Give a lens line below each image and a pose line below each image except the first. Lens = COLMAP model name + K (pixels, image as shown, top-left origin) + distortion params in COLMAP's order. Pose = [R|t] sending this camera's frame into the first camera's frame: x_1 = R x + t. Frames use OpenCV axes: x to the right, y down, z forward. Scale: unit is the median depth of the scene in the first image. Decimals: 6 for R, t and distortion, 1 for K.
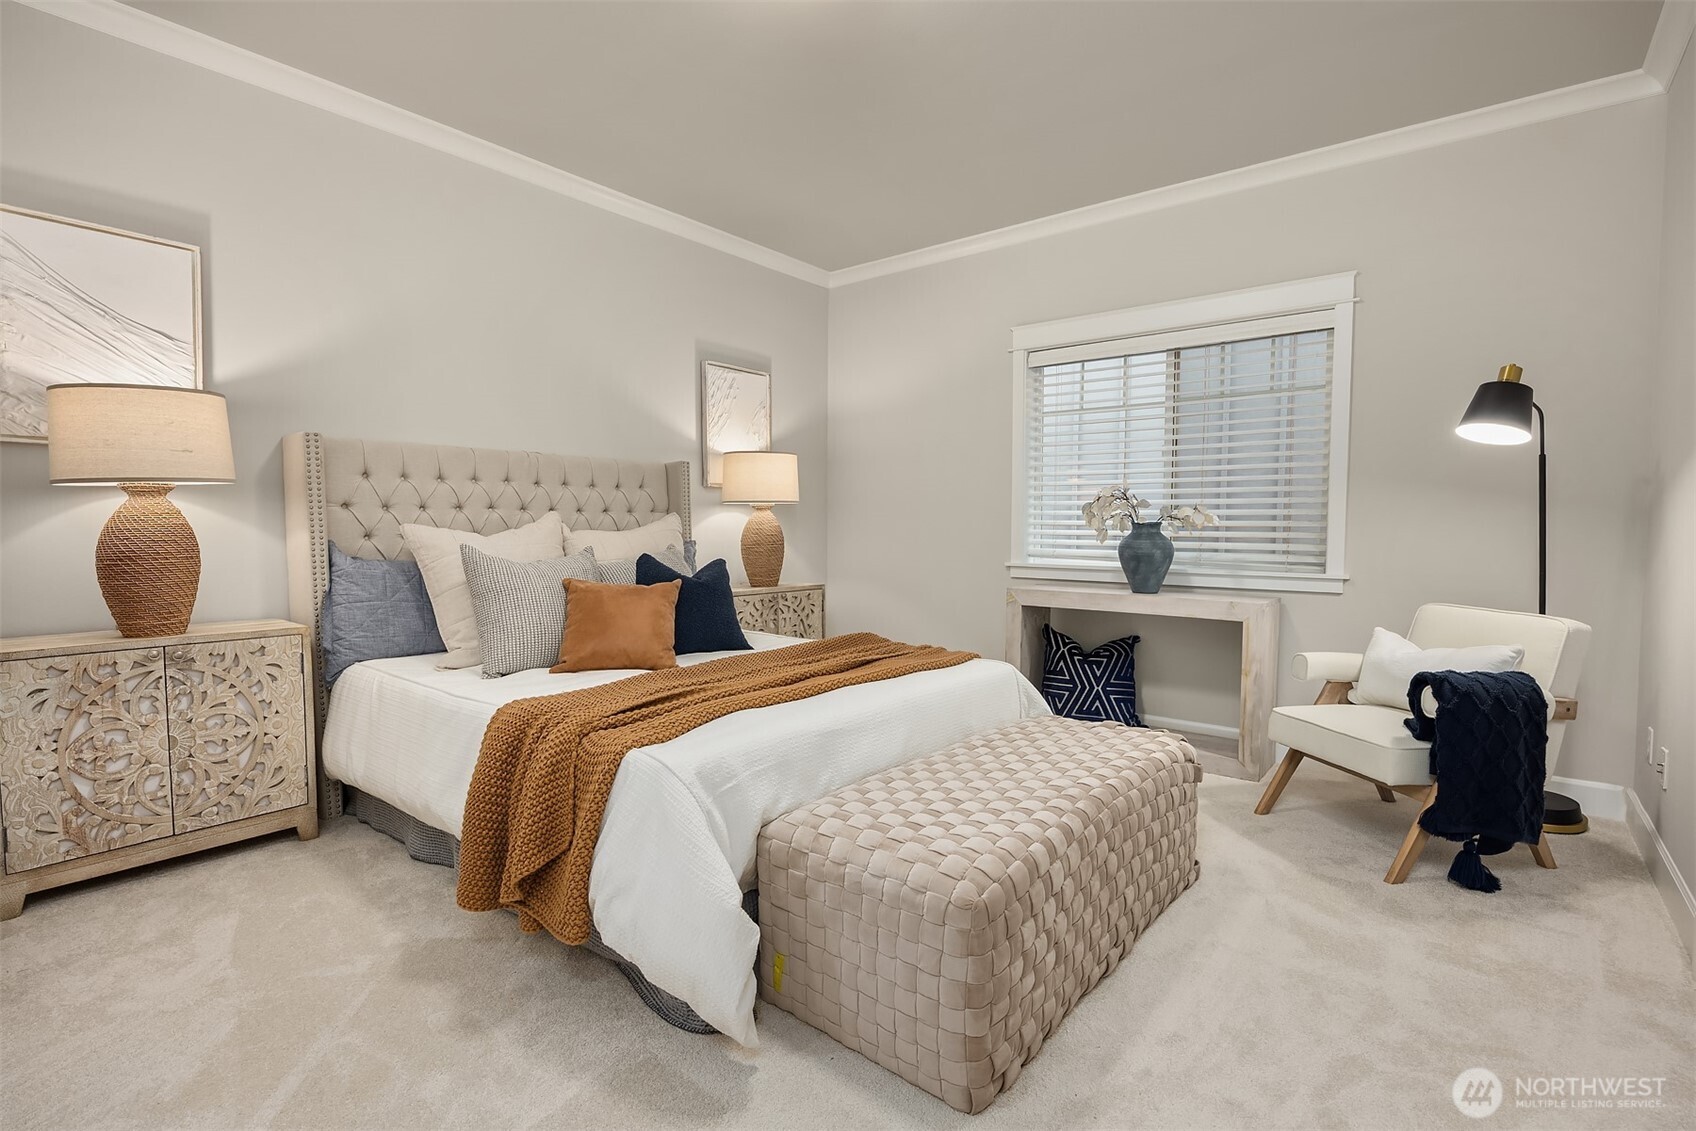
lens RADIAL K [[779.6, 0, 849.7], [0, 779.6, 571.6], [0, 0, 1]] dist [-0.009108, 0.000176]
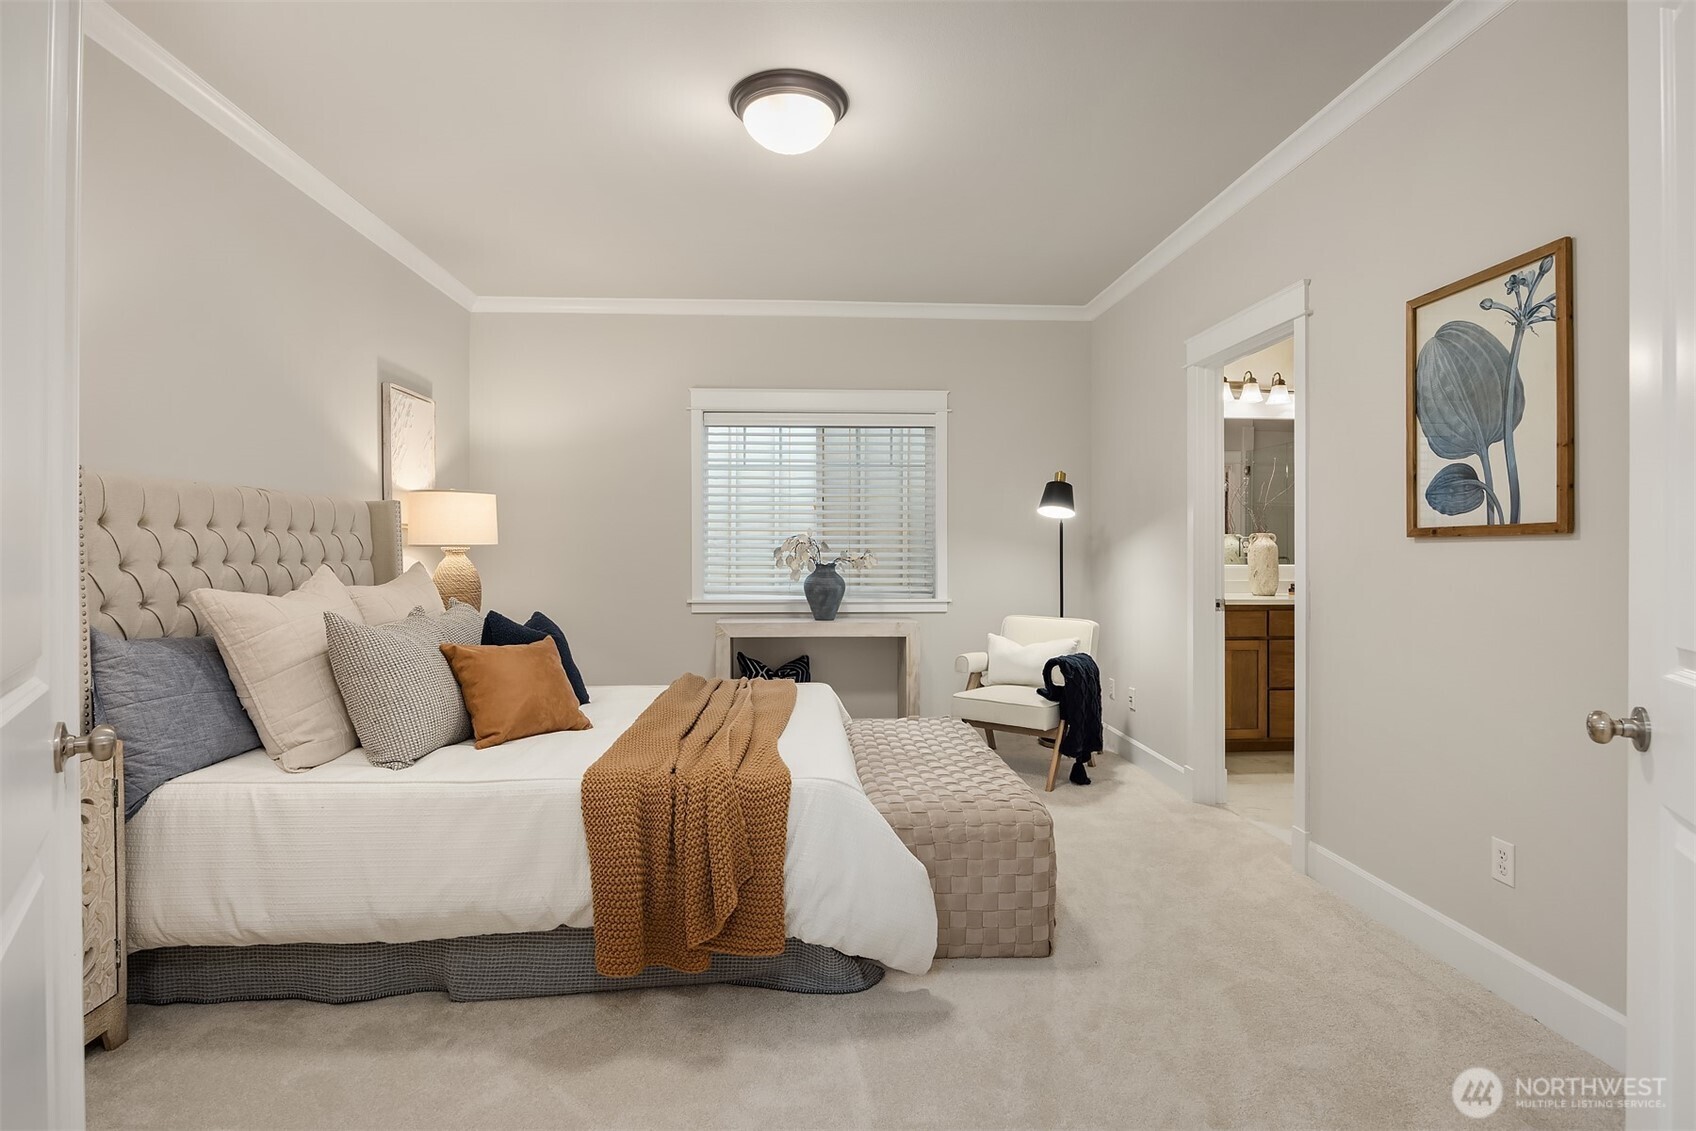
lens RADIAL K [[817.5, 0, 843.4], [0, 817.5, 551.4], [0, 0, 1]] dist [-0.011792, -0.000005]
pose [[0.746077, -0.006182, 0.665831, -0.516179], [0.042643, 0.998348, -0.038513, -0.033330], [-0.664493, 0.057127, 0.745108, -0.003959]]
